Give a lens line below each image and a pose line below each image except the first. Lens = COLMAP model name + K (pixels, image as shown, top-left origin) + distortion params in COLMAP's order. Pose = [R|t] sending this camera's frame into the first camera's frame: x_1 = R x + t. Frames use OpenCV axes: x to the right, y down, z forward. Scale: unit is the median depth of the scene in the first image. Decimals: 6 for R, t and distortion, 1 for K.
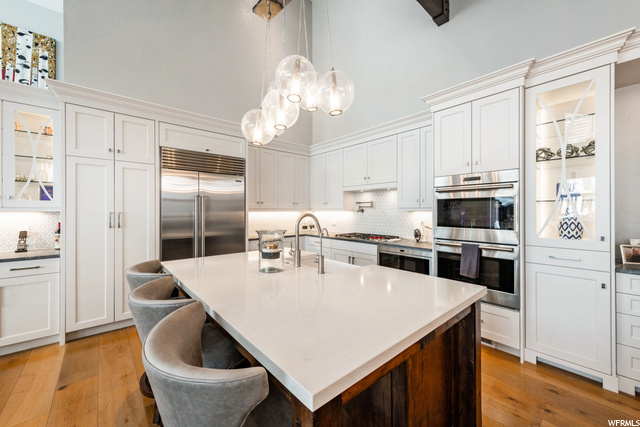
lens RADIAL K [[253.7, 0, 319.3], [0, 253.7, 209.7], [0, 0, 1]] dist [0.011556, -0.002022]
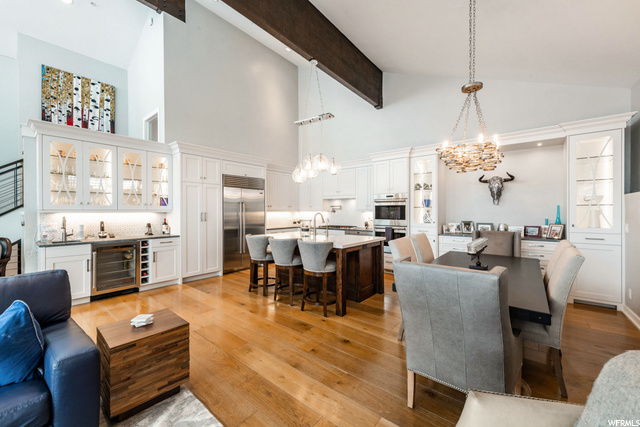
lens RADIAL K [[253.7, 0, 321.4], [0, 253.7, 212.4], [0, 0, 1]] dist [0.011556, -0.002022]
pose [[0.985671, -0.002152, 0.168663, -0.218629], [0.000721, 0.999963, 0.008549, -0.003878], [-0.168675, -0.008305, 0.985637, -0.675248]]
